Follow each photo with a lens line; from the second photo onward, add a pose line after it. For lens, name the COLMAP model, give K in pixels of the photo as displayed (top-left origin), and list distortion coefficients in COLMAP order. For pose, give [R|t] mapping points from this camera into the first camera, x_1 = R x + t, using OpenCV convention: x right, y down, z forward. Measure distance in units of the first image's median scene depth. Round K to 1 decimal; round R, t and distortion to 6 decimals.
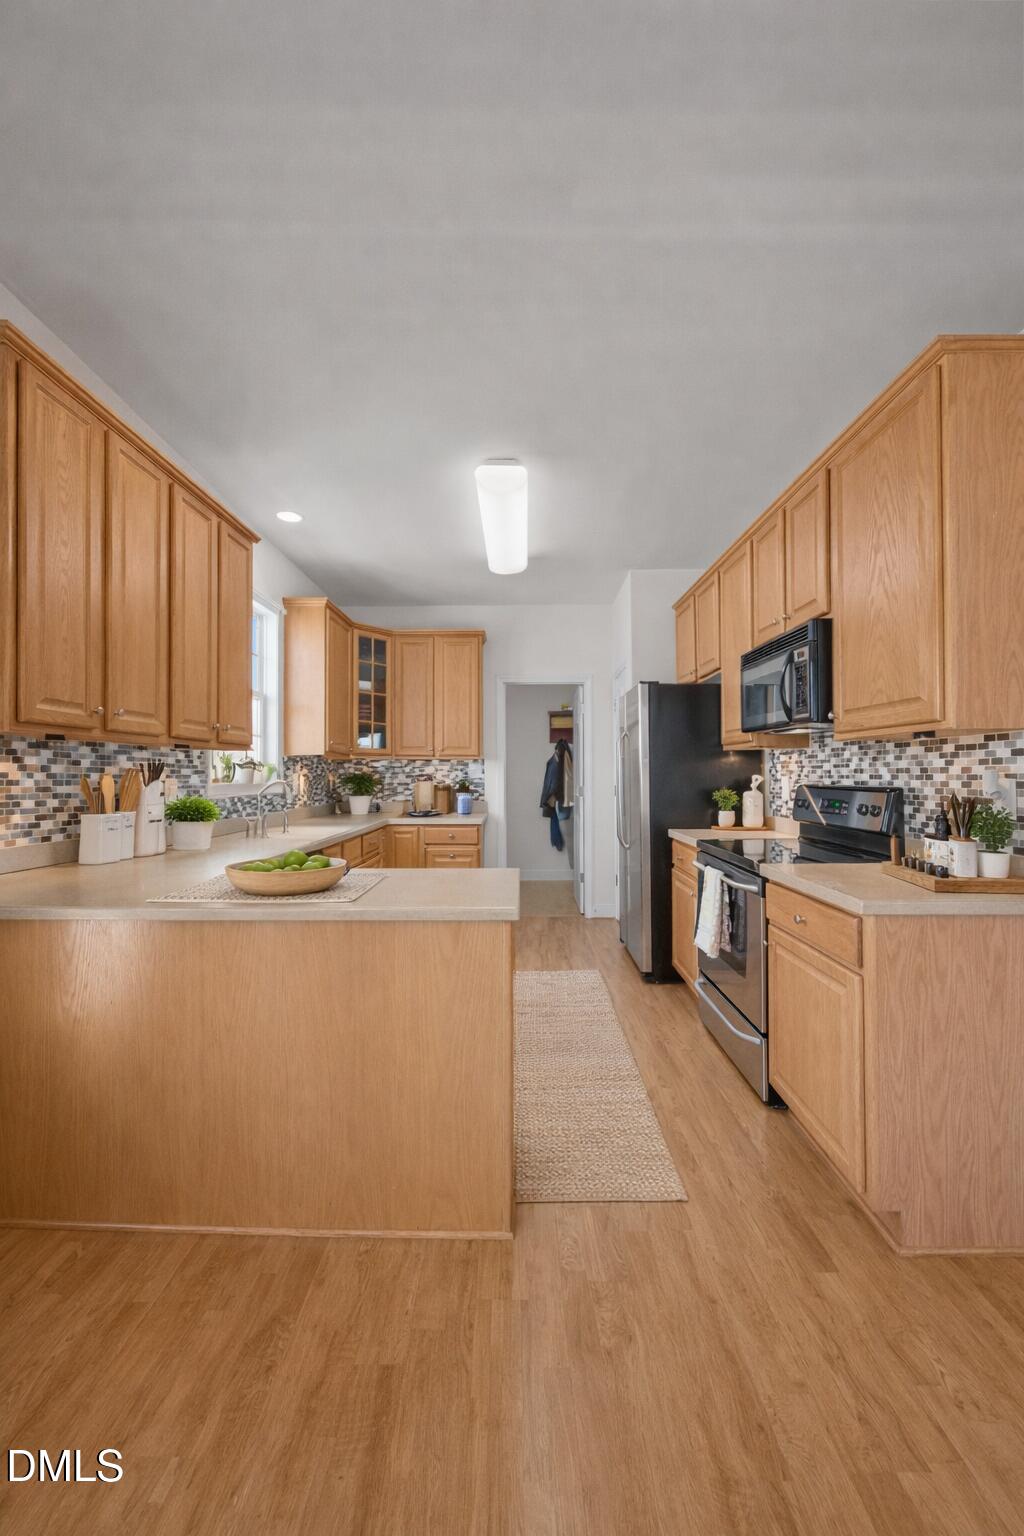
lens RADIAL K [[664.8, 0, 512.0], [0, 664.8, 768.0], [0, 0, 1]] dist [0.018632, -0.000139]
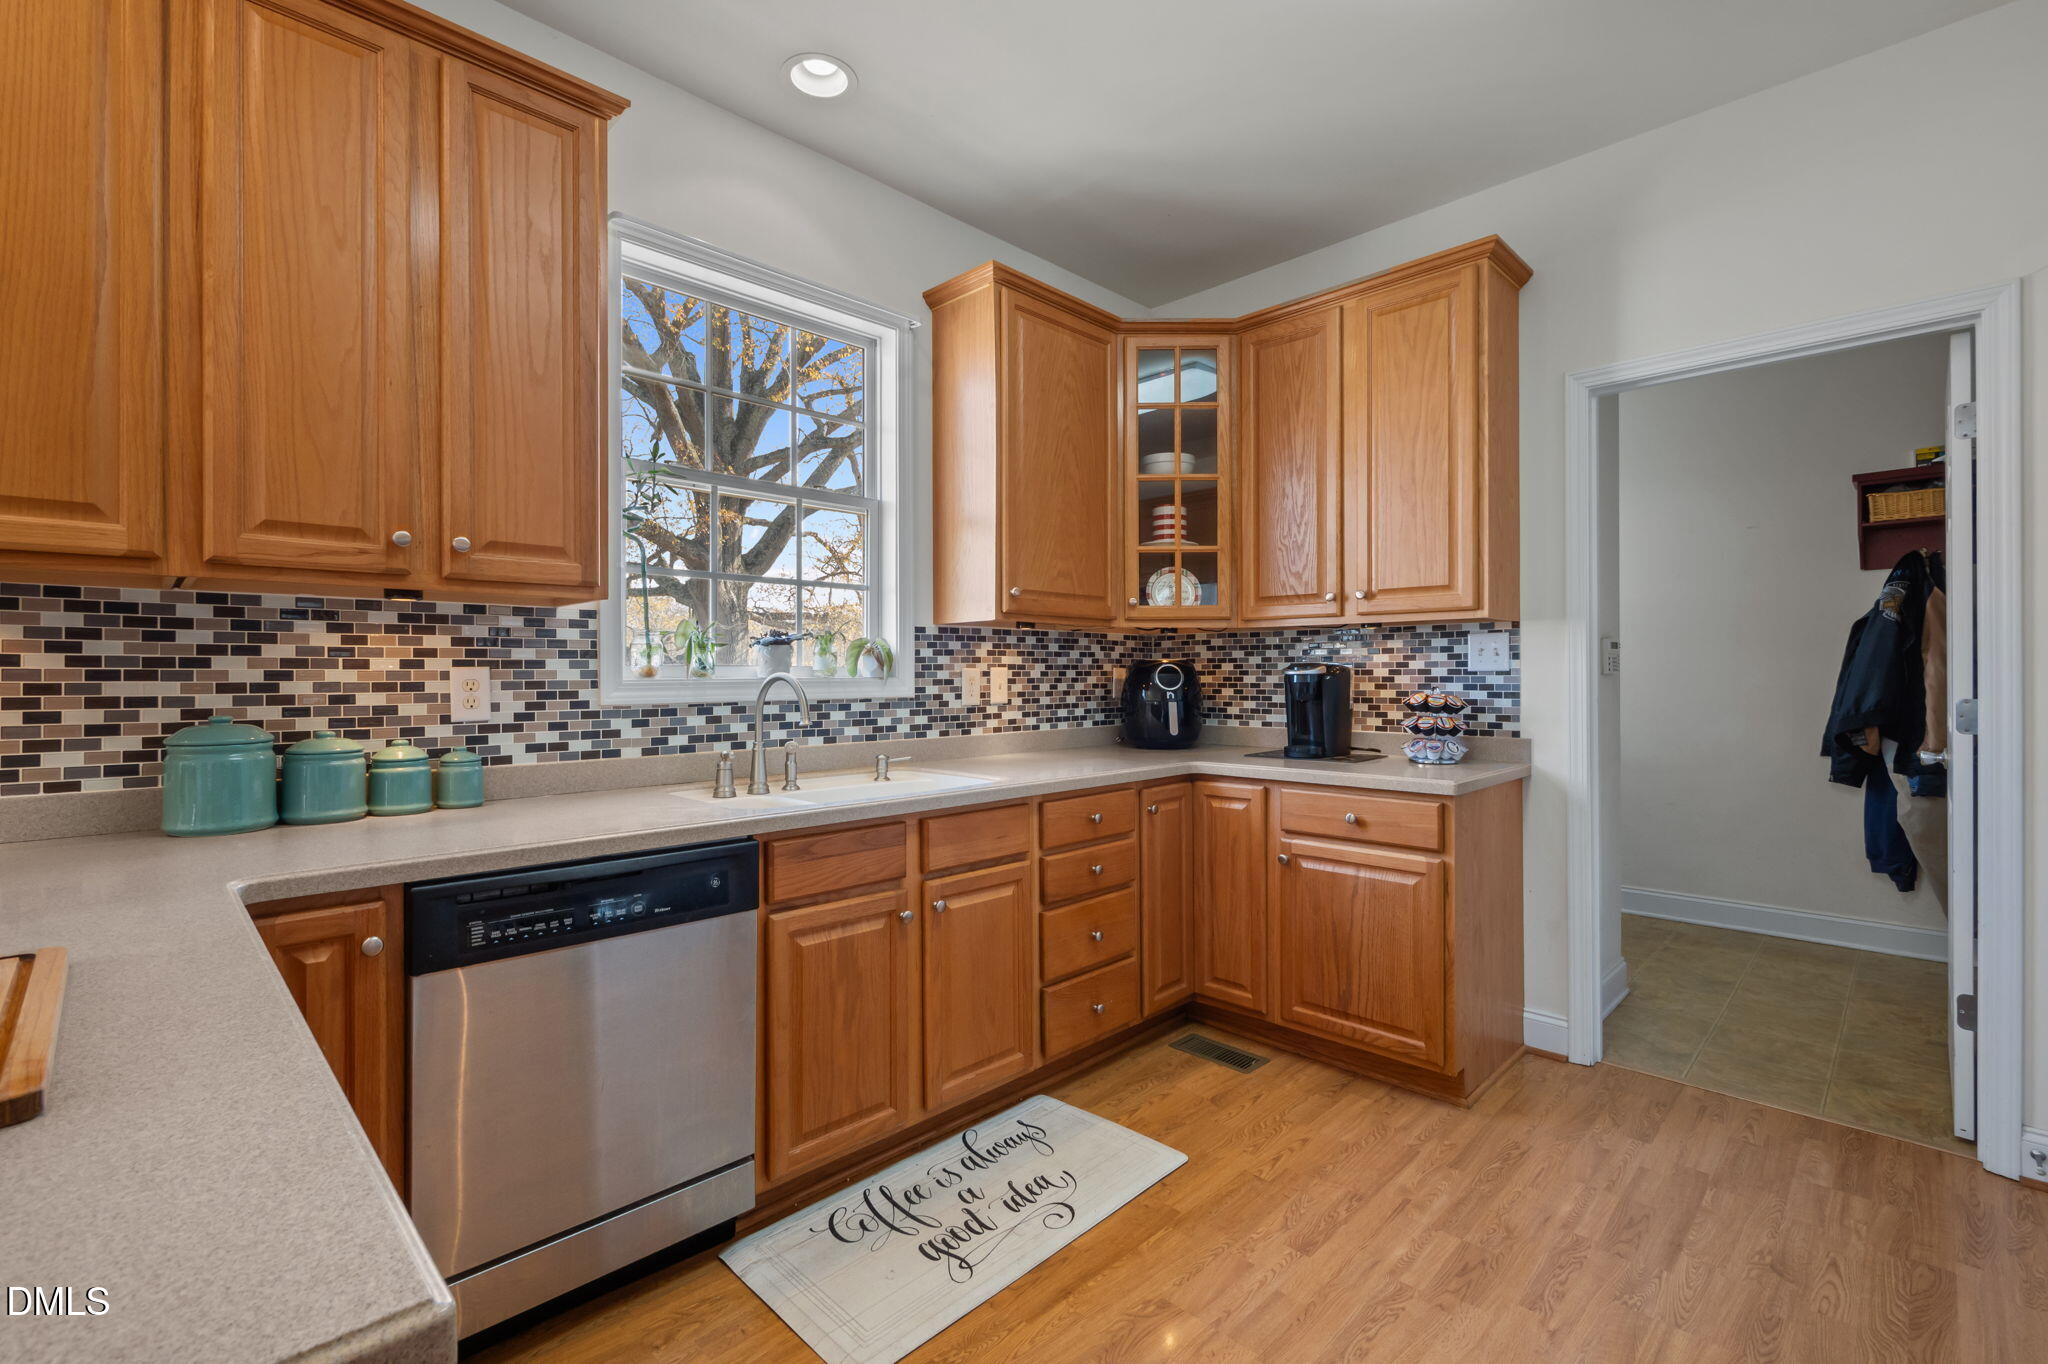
lens RADIAL K [[886.4, 0, 912.7], [0, 886.4, 687.7], [0, 0, 1]] dist [0.018632, -0.000139]
pose [[0.672659, 0.009182, -0.739896, 0.099789], [0.011029, 0.999688, 0.022432, 0.009895], [0.739871, -0.023250, 0.672347, 0.443055]]
